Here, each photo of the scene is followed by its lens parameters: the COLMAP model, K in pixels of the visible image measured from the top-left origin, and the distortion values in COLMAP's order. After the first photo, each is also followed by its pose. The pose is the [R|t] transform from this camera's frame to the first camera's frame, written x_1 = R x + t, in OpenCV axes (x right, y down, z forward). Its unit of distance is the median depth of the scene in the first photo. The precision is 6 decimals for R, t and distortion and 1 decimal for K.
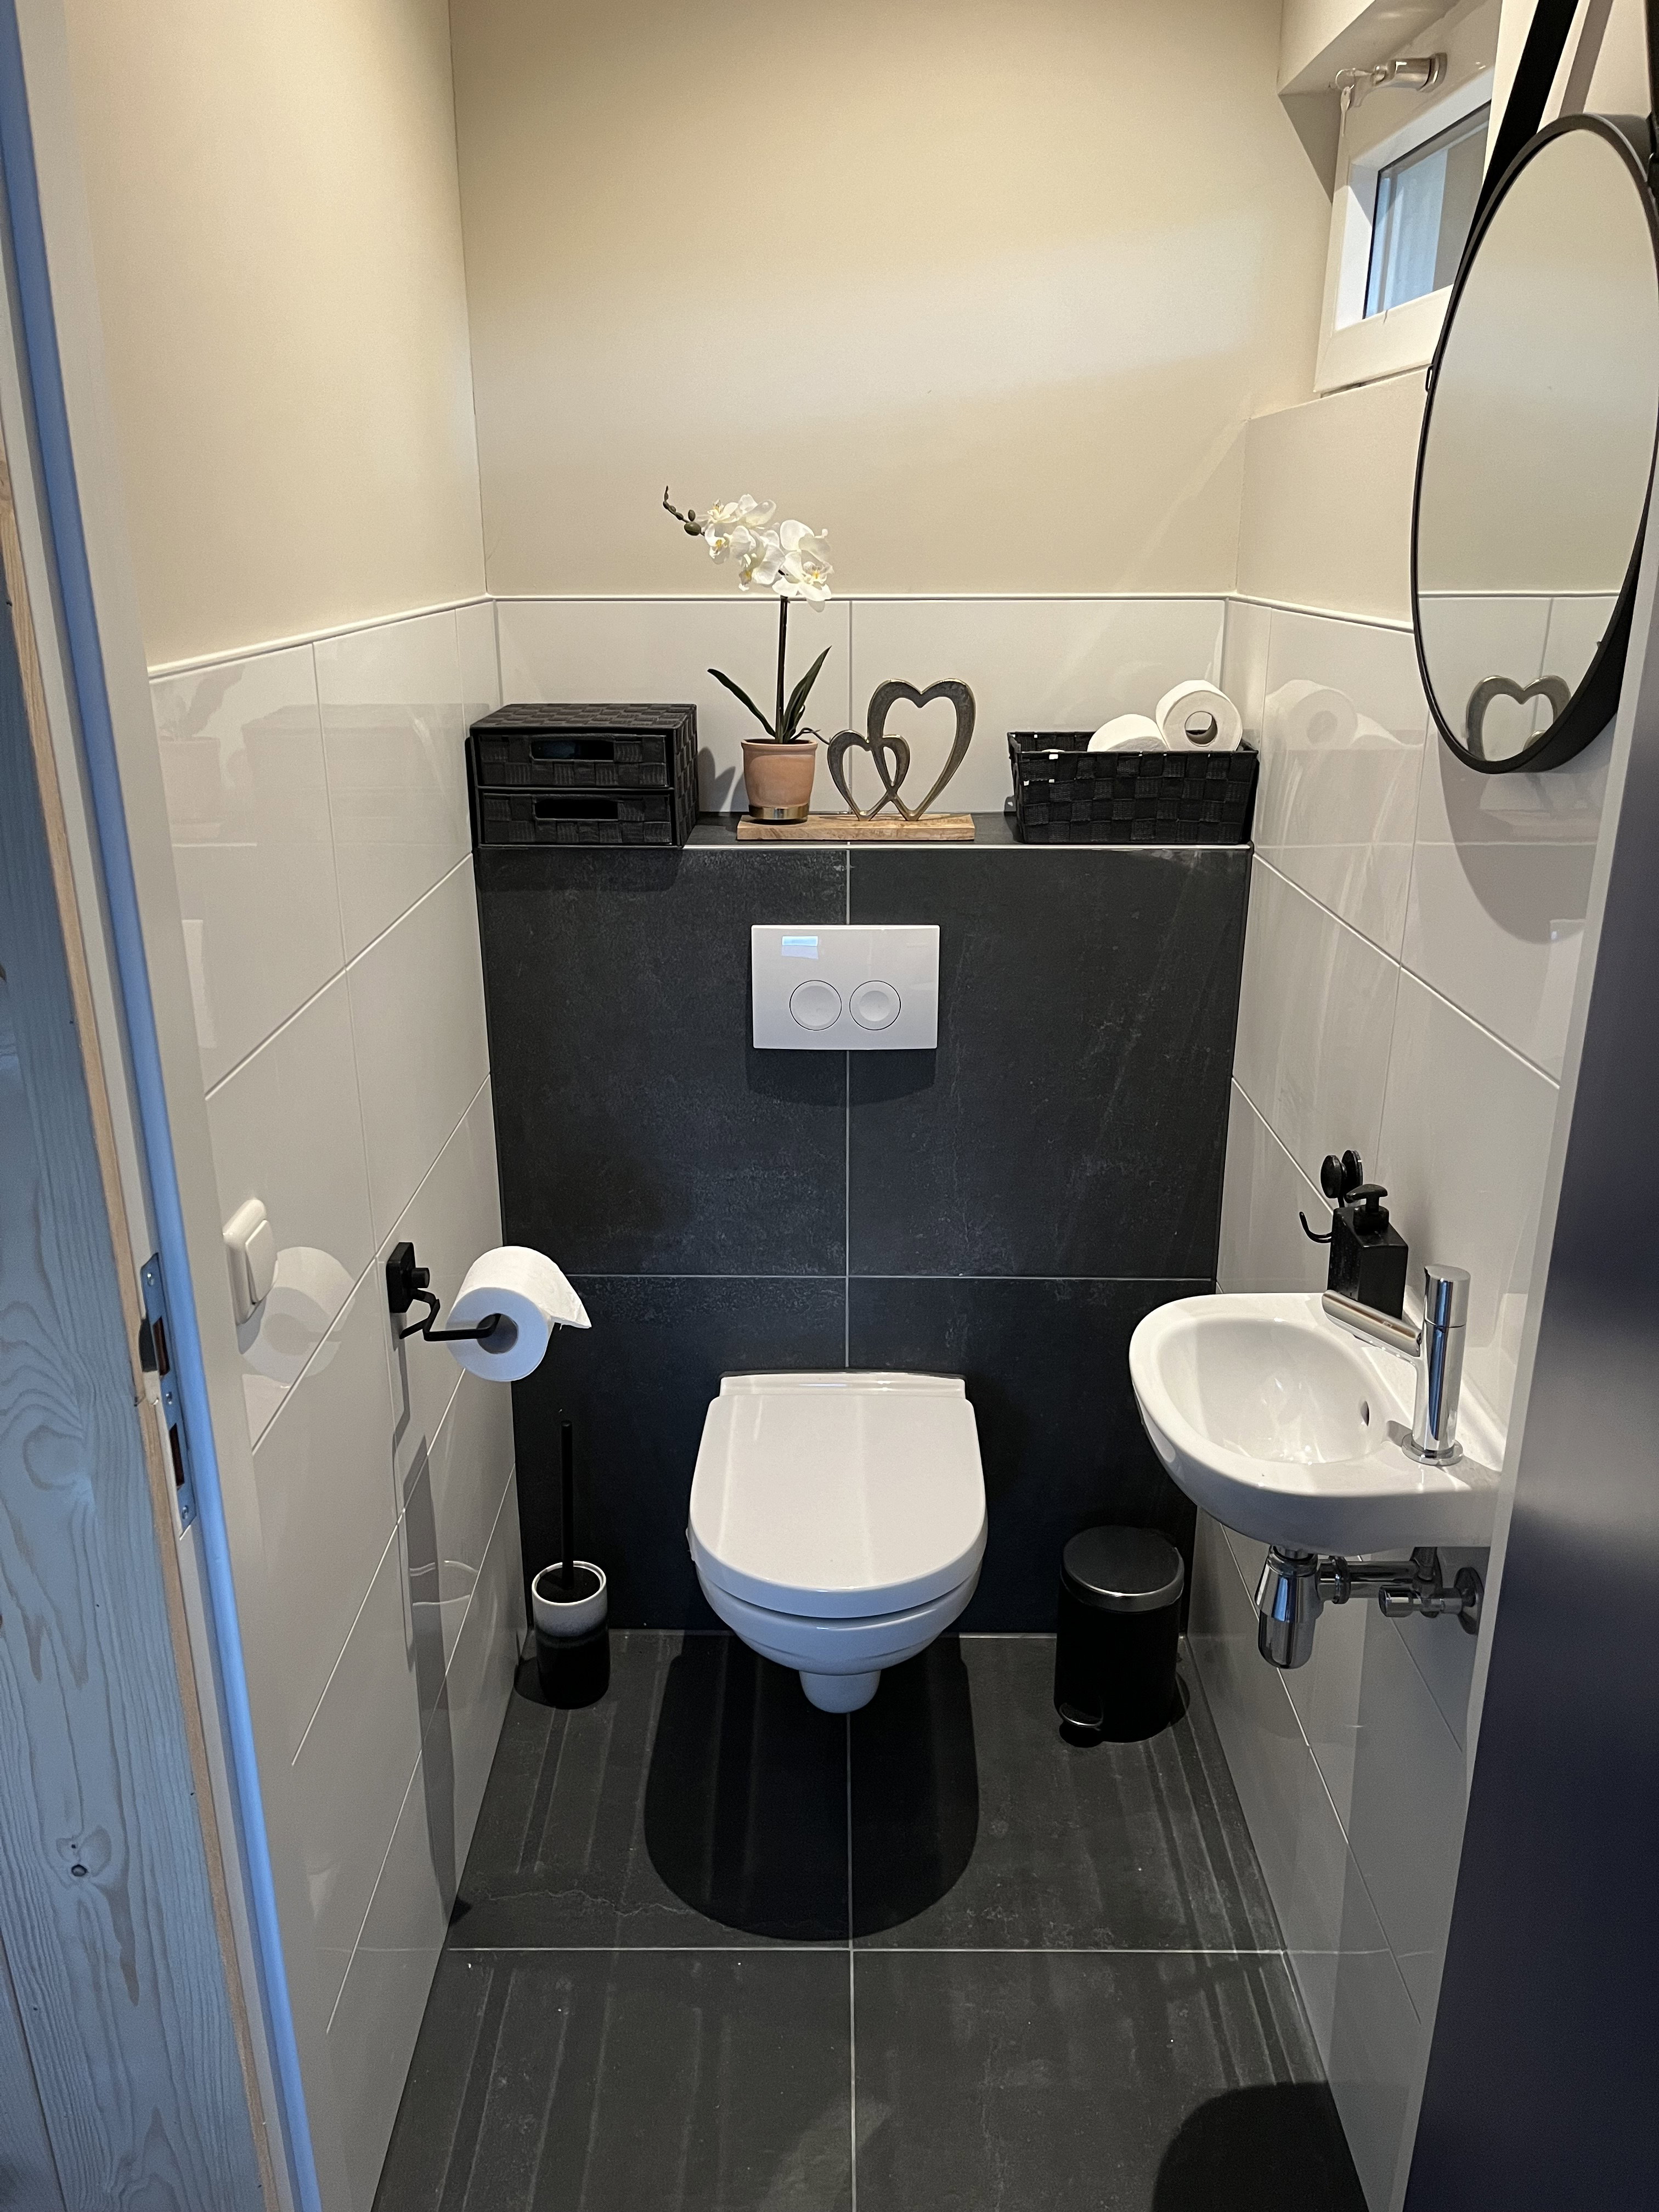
lens RADIAL K [[1691.2, 0, 827.4], [0, 1691.2, 1111.5], [0, 0, 1]] dist [-0.009250, -0.007089]
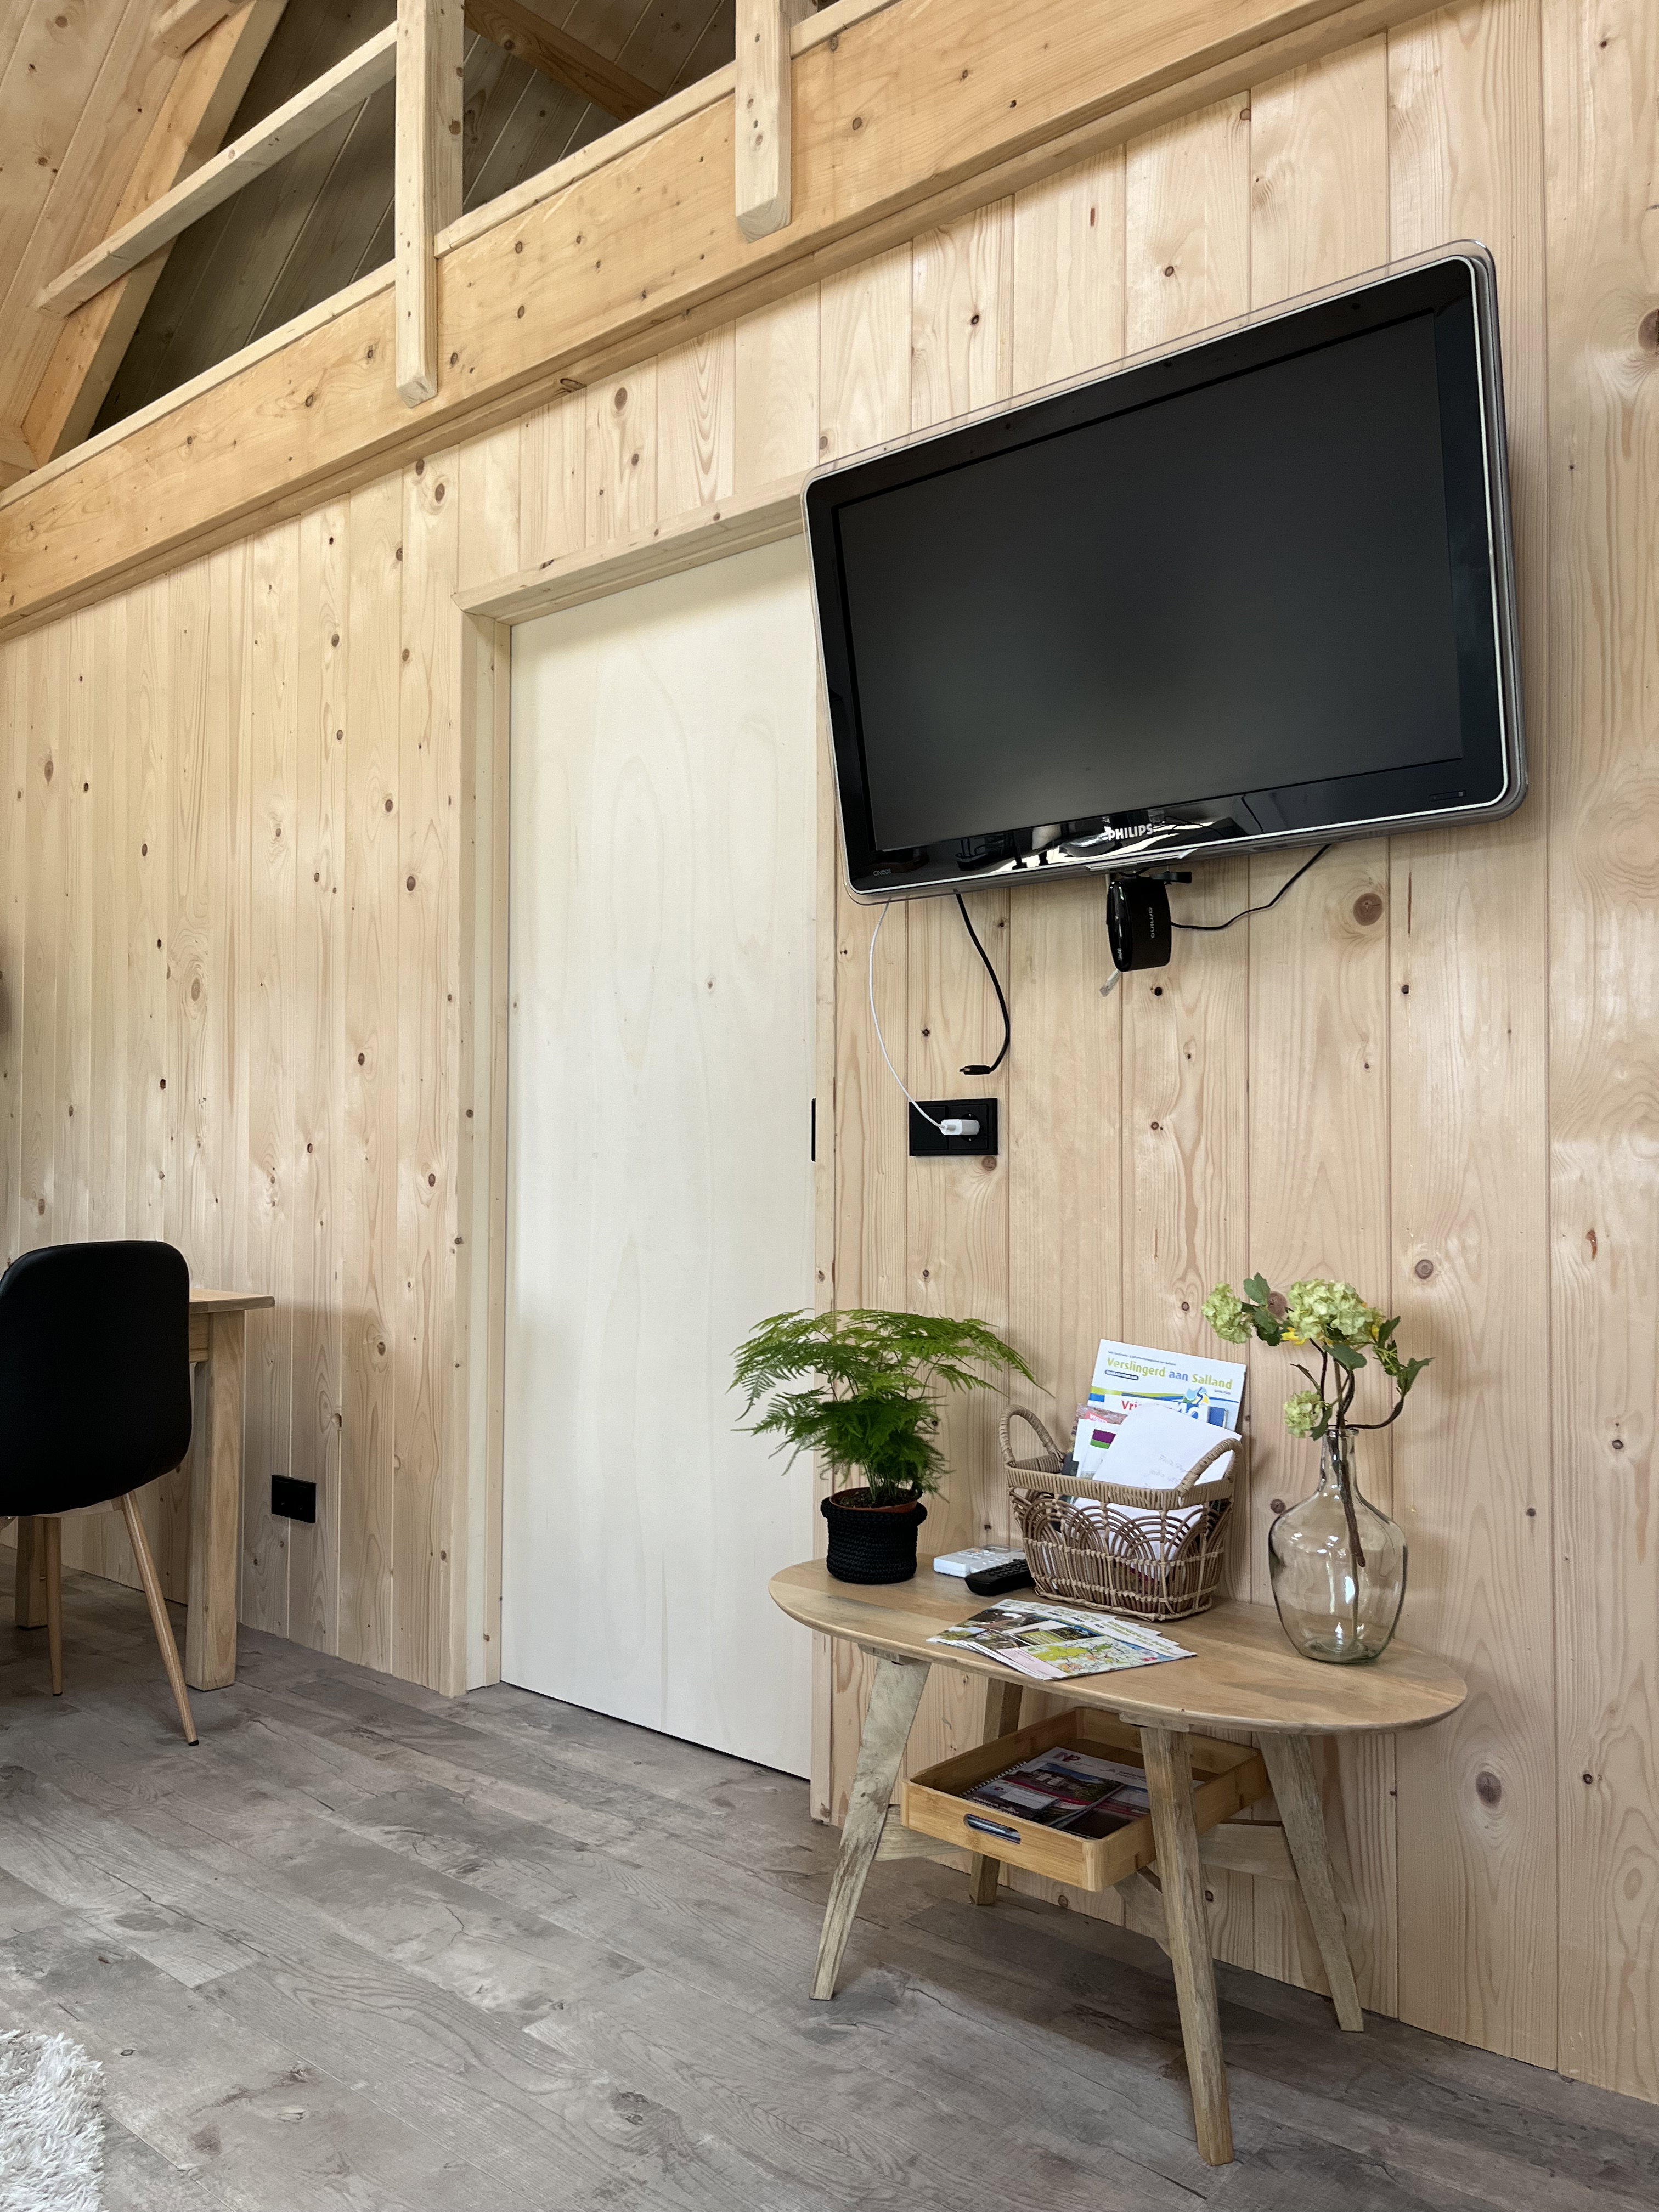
lens RADIAL K [[1691.2, 0, 824.8], [0, 1691.2, 1109.5], [0, 0, 1]] dist [-0.009250, -0.007089]
pose [[0.755659, -0.011400, -0.654866, 0.012977], [-0.221650, 0.936403, -0.272066, 0.731969], [0.616320, 0.350740, 0.705075, -0.609291]]
